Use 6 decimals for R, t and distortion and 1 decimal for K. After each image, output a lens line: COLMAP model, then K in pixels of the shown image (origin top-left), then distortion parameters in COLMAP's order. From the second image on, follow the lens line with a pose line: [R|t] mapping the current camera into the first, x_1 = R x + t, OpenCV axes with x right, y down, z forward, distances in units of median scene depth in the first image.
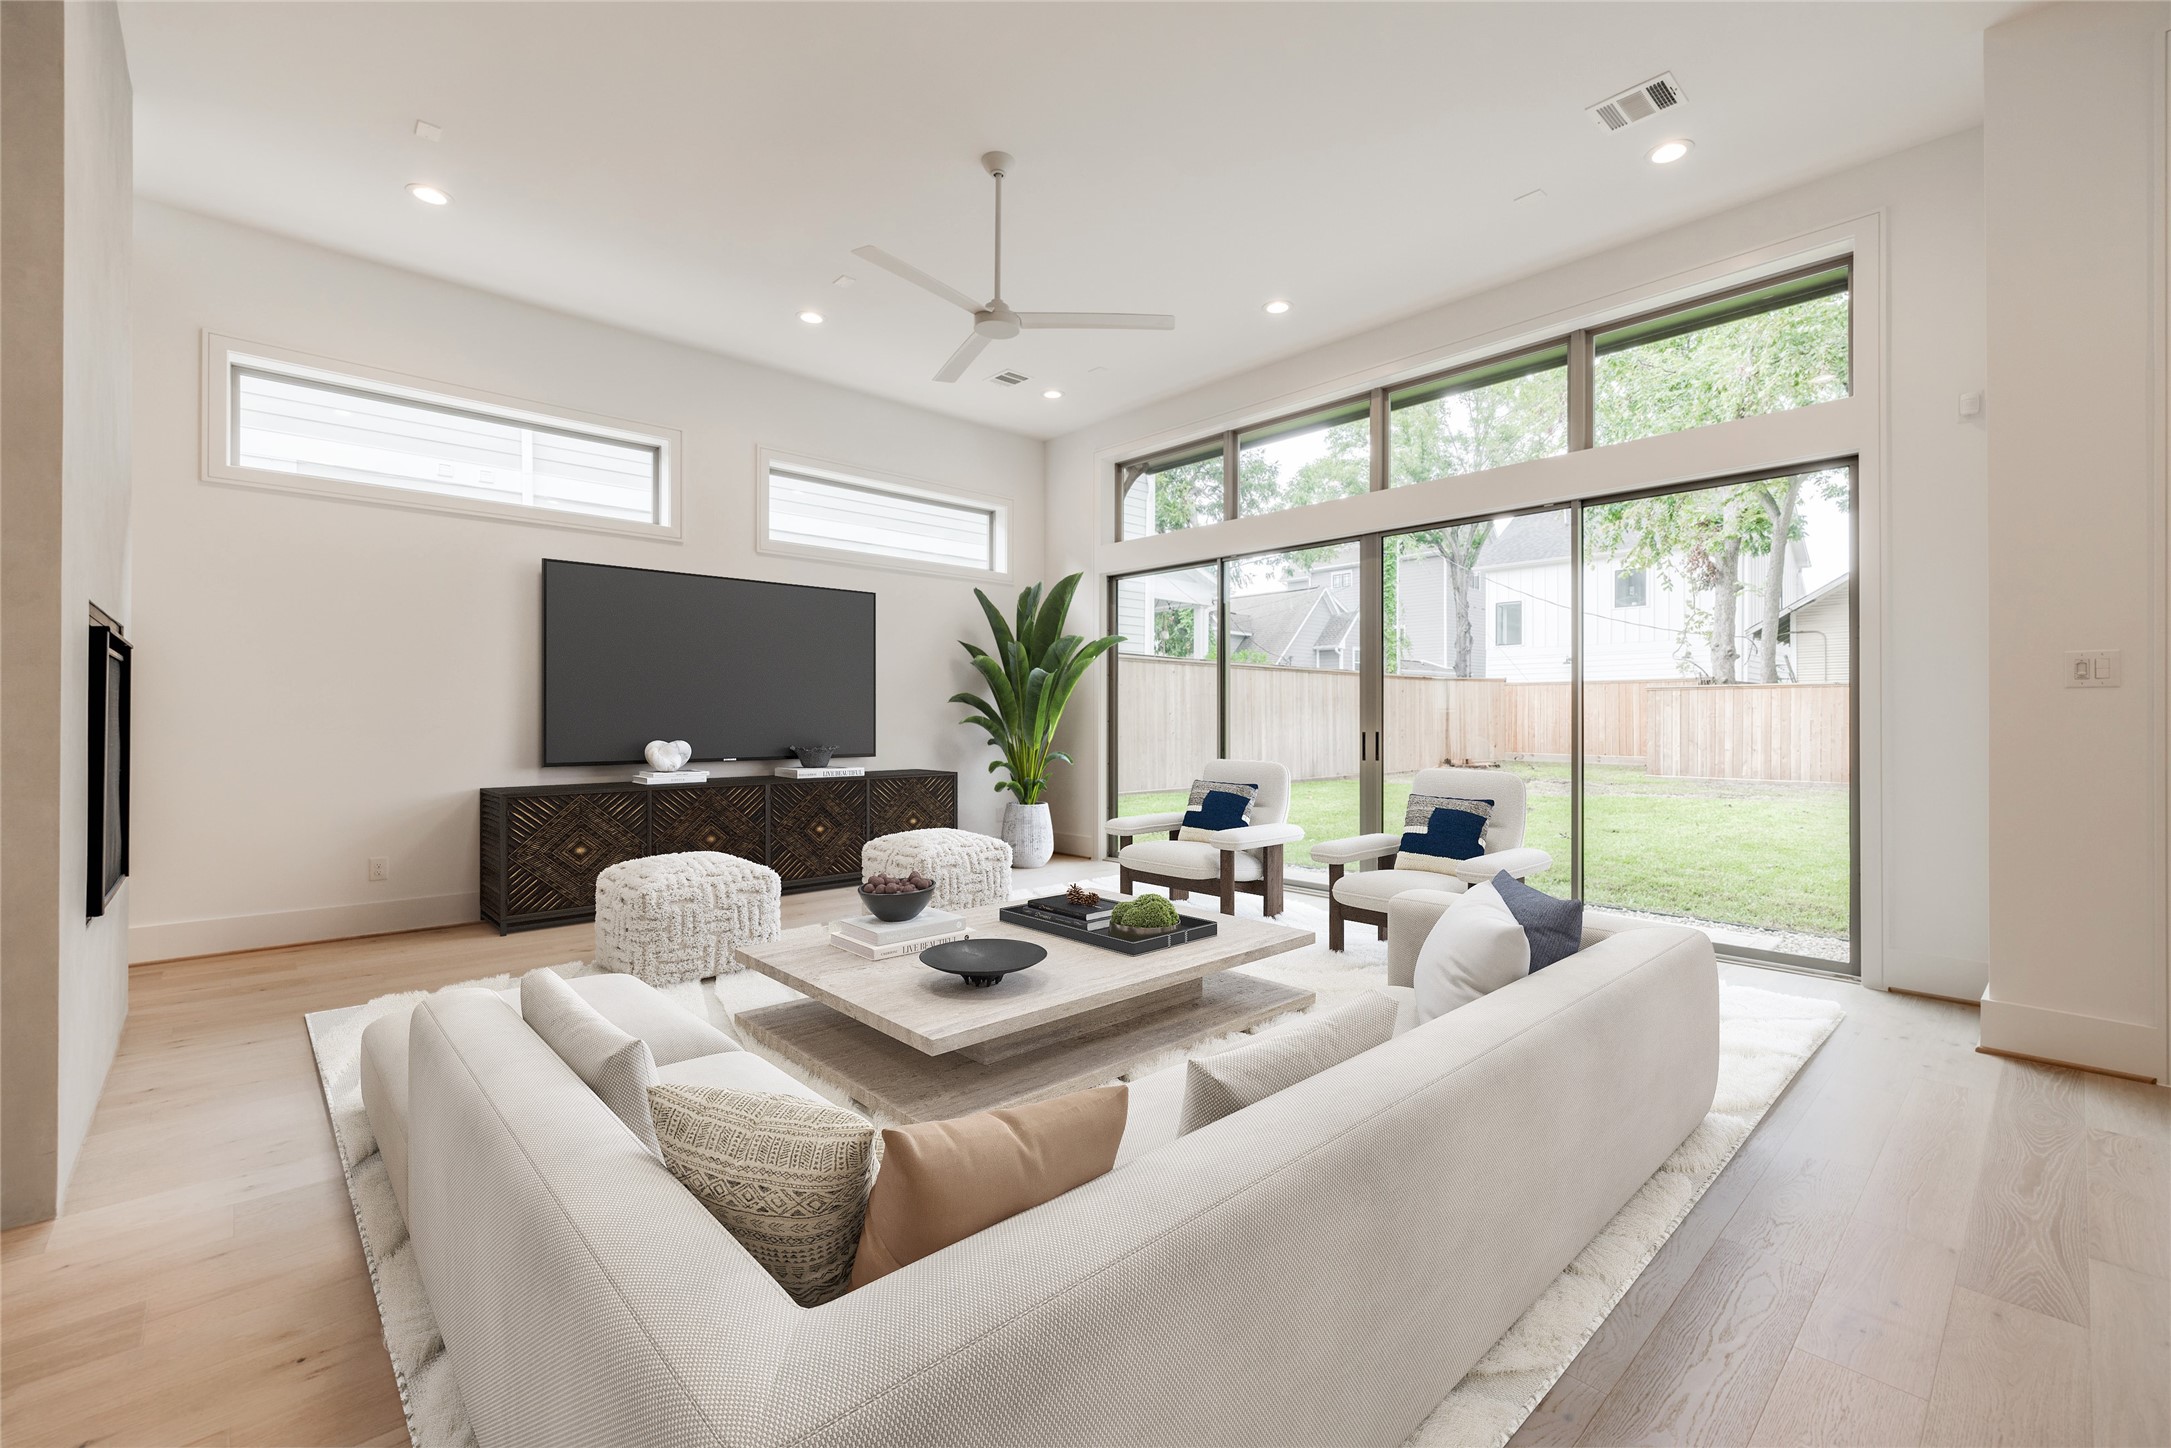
lens RADIAL K [[926.6, 0, 1105.4], [0, 926.6, 724.2], [0, 0, 1]] dist [0.002081, 0.000216]
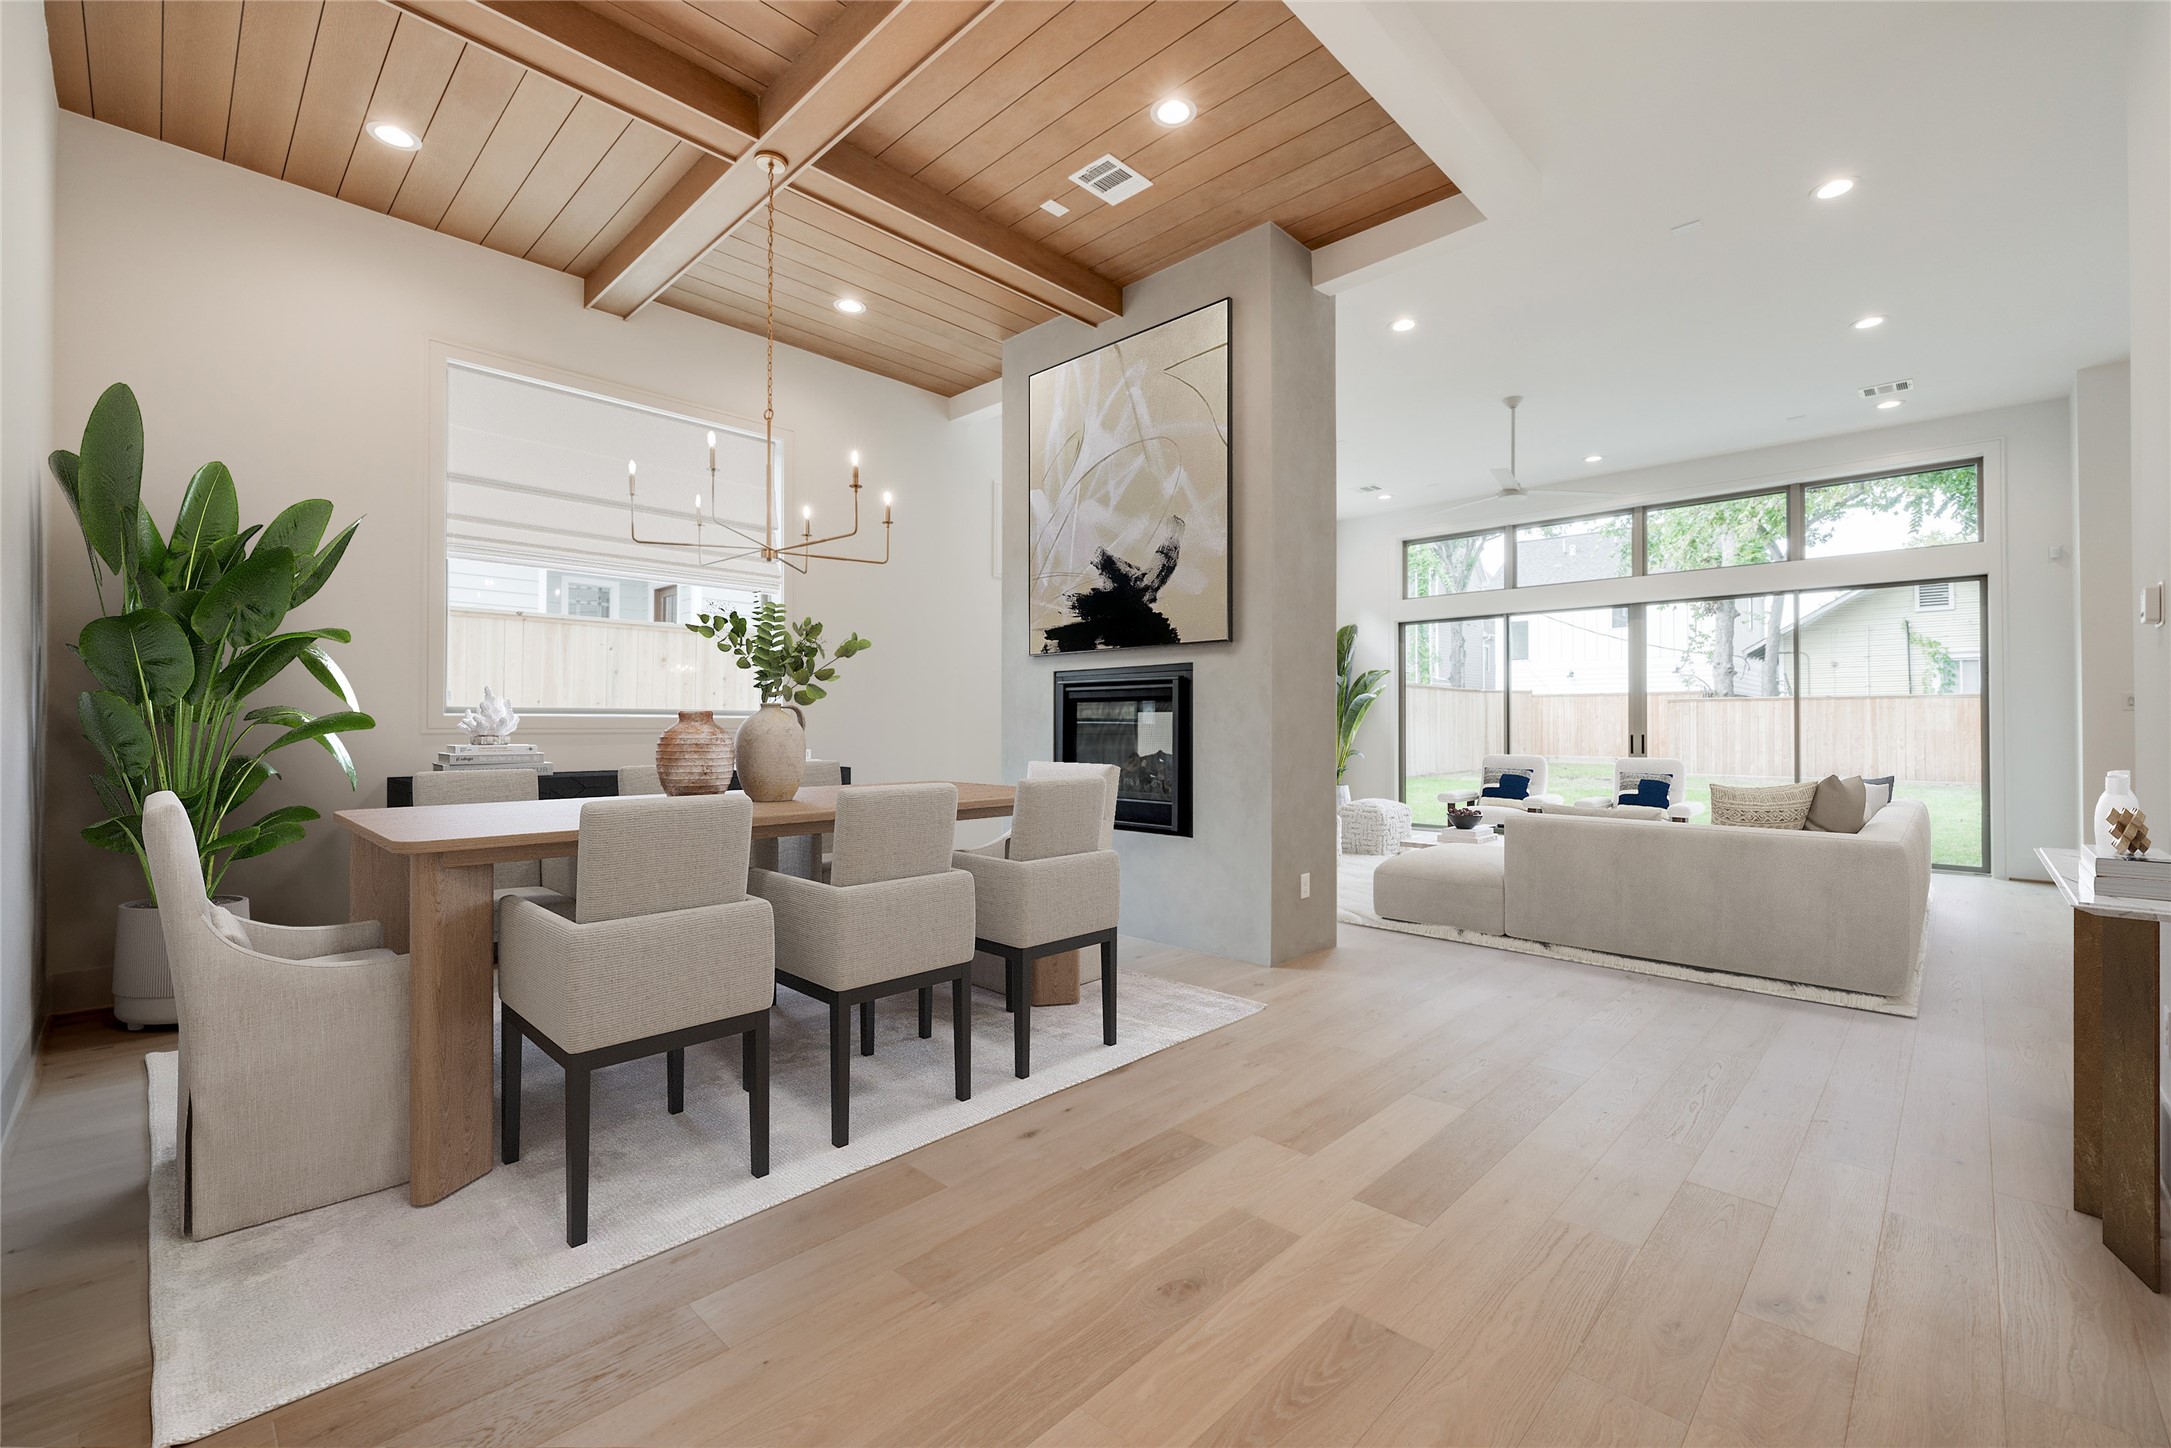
lens RADIAL K [[926.6, 0, 1085.0], [0, 926.6, 723.0], [0, 0, 1]] dist [0.002081, 0.000216]
pose [[0.998817, 0.004518, 0.048413, -0.235053], [-0.004226, 0.999972, -0.006143, 0.001418], [-0.048439, 0.005932, 0.998809, -0.160582]]
